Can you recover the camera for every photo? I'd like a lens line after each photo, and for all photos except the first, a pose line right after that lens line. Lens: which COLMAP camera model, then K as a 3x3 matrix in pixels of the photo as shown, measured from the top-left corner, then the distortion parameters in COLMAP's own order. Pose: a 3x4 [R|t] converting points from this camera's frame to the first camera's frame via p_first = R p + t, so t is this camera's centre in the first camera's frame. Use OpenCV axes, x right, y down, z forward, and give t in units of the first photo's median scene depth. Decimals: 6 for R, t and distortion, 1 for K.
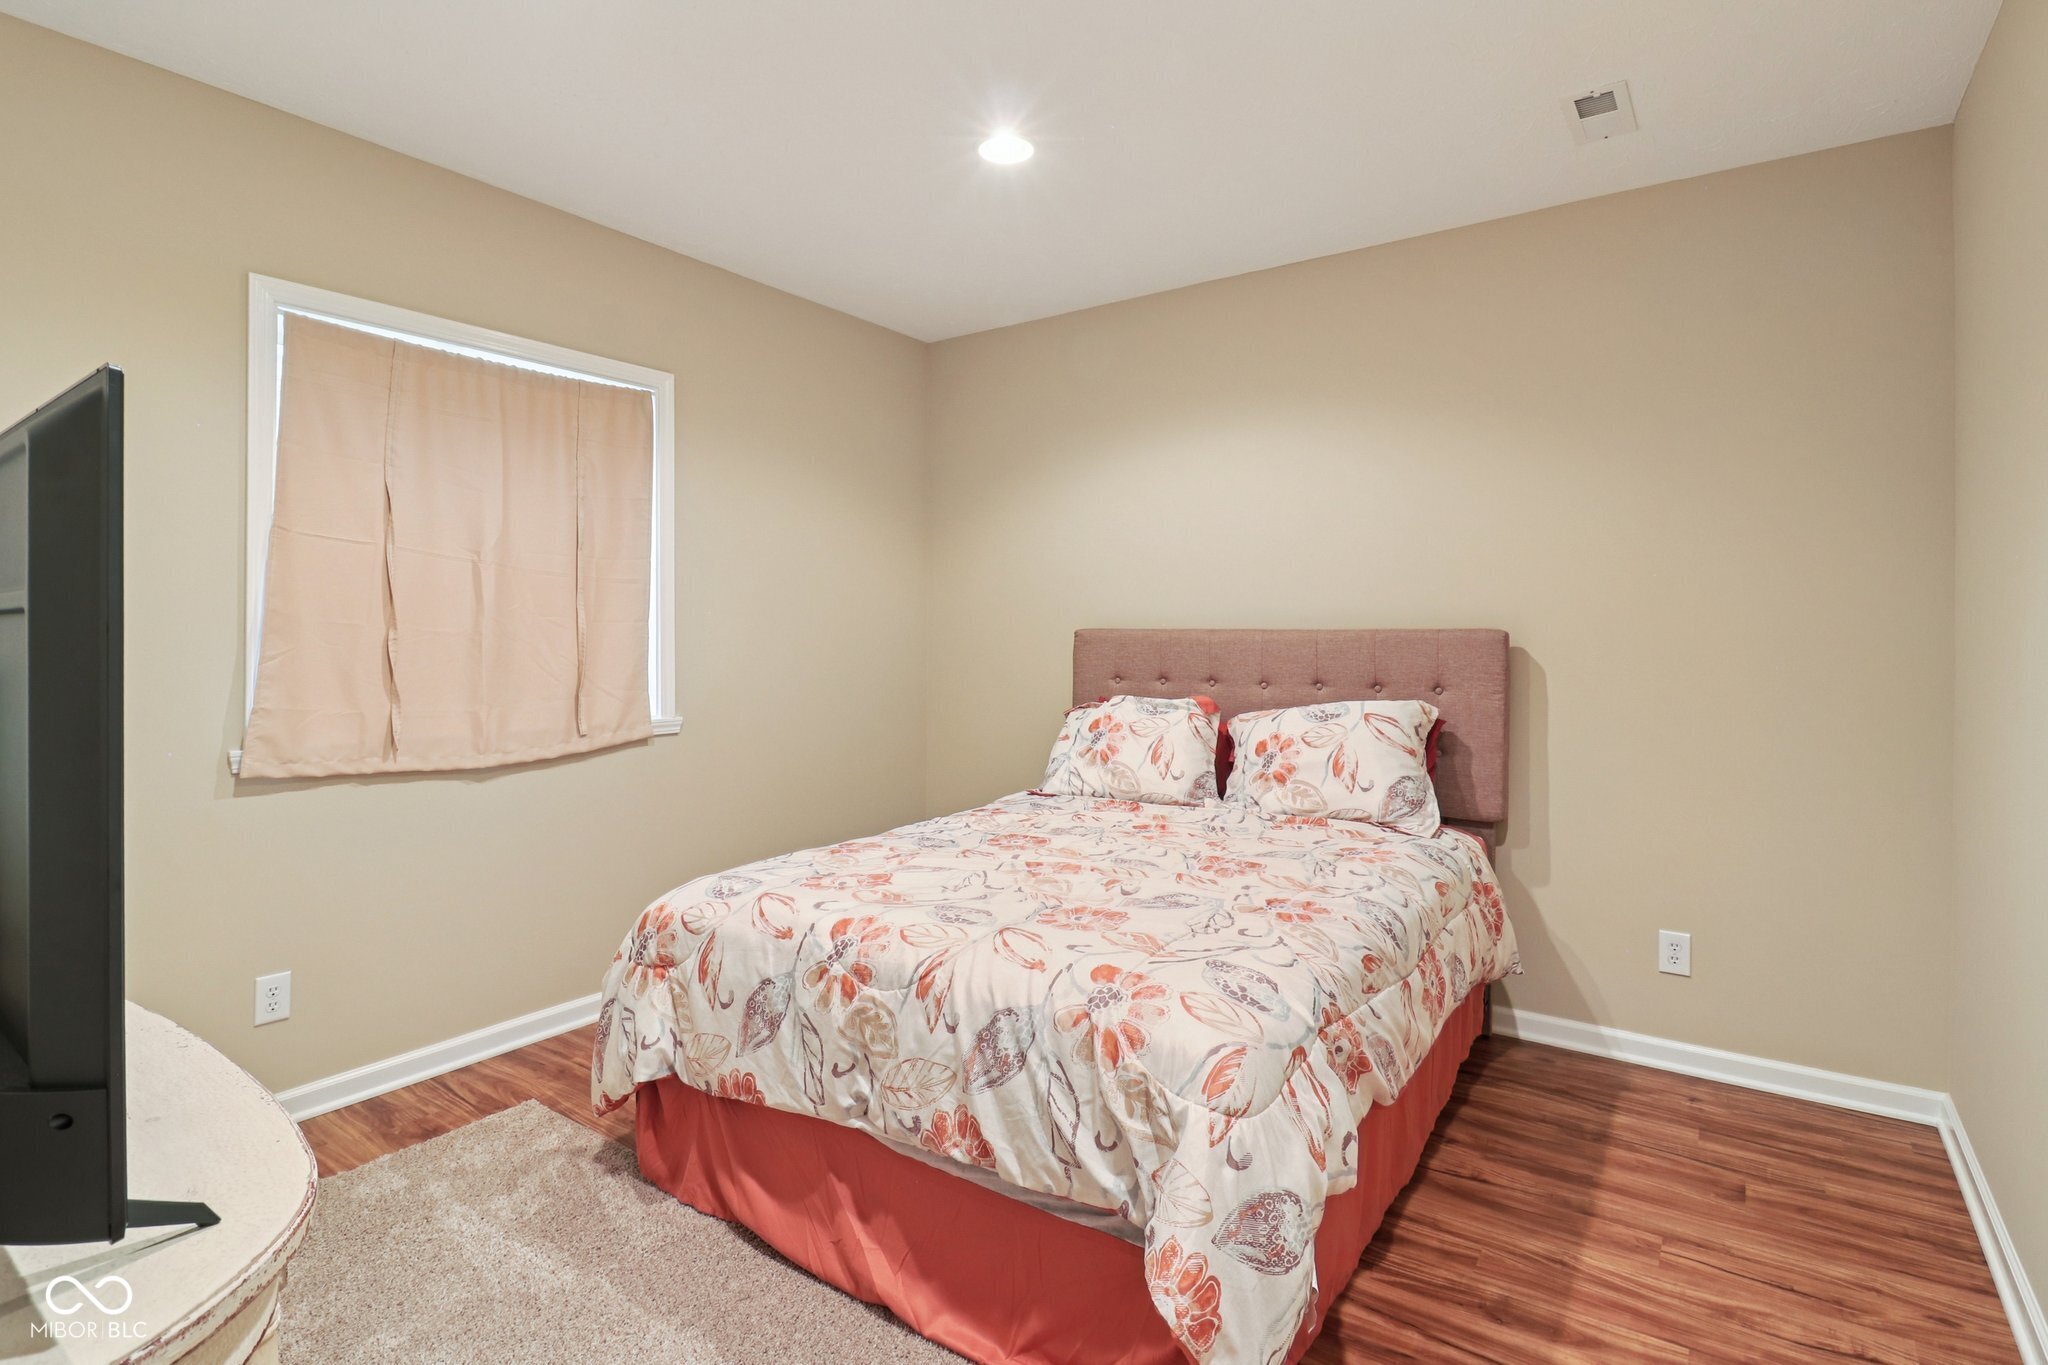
lens RADIAL K [[981.9, 0, 1021.2], [0, 981.9, 671.1], [0, 0, 1]] dist [-0.014738, -0.008896]
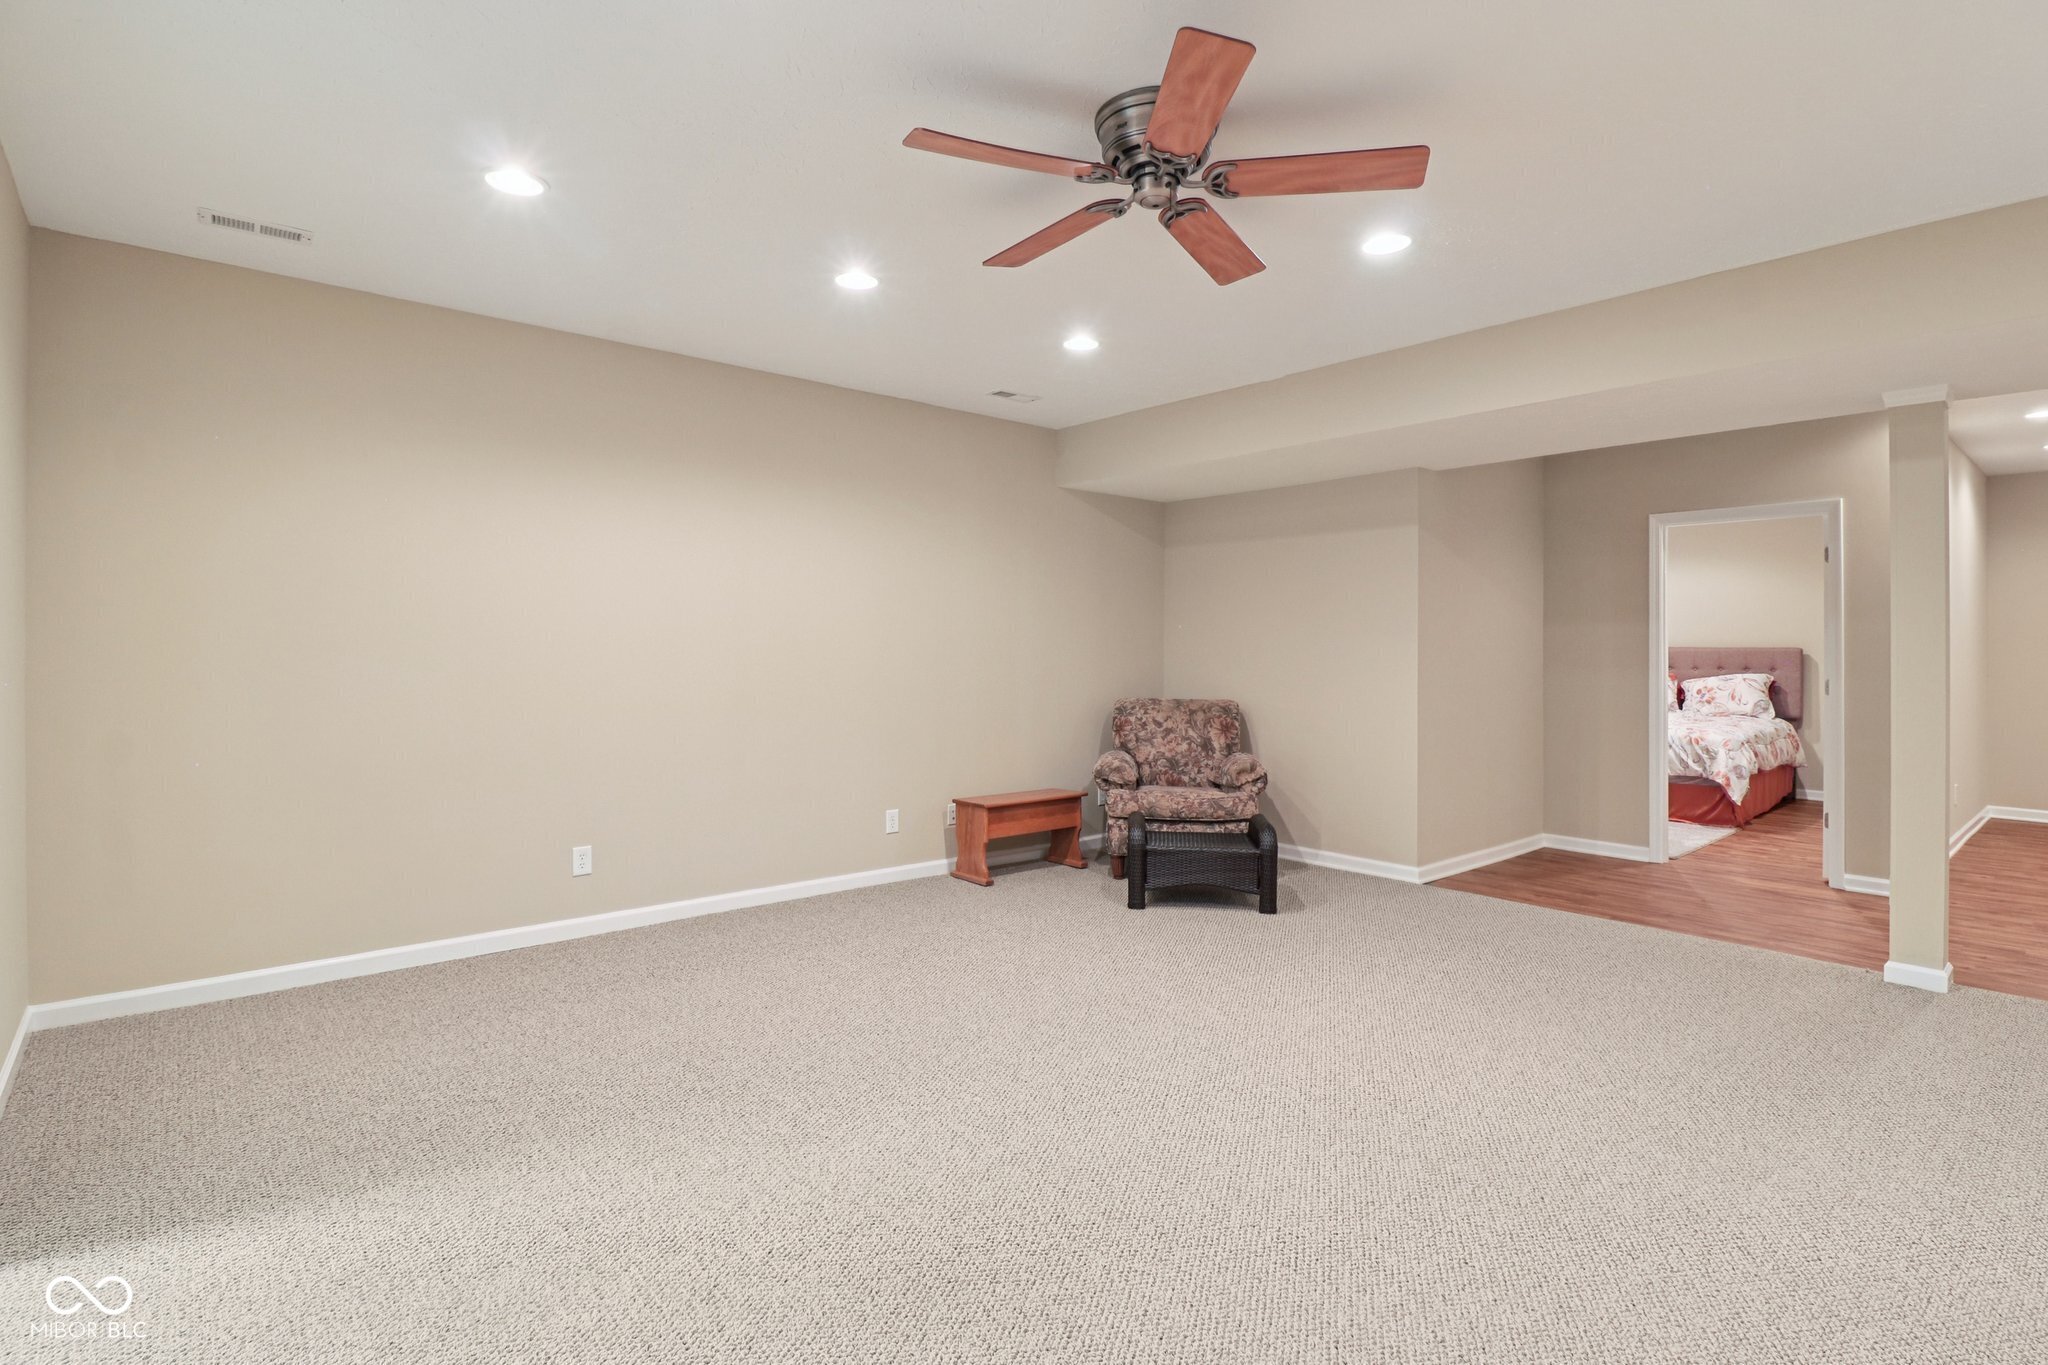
lens RADIAL K [[981.9, 0, 1028.7], [0, 981.9, 673.8], [0, 0, 1]] dist [-0.014738, -0.008896]
pose [[0.972256, 0.006054, -0.233840, -0.971908], [-0.008812, 0.999903, -0.010753, 0.078971], [0.233753, 0.012515, 0.972216, -2.140025]]
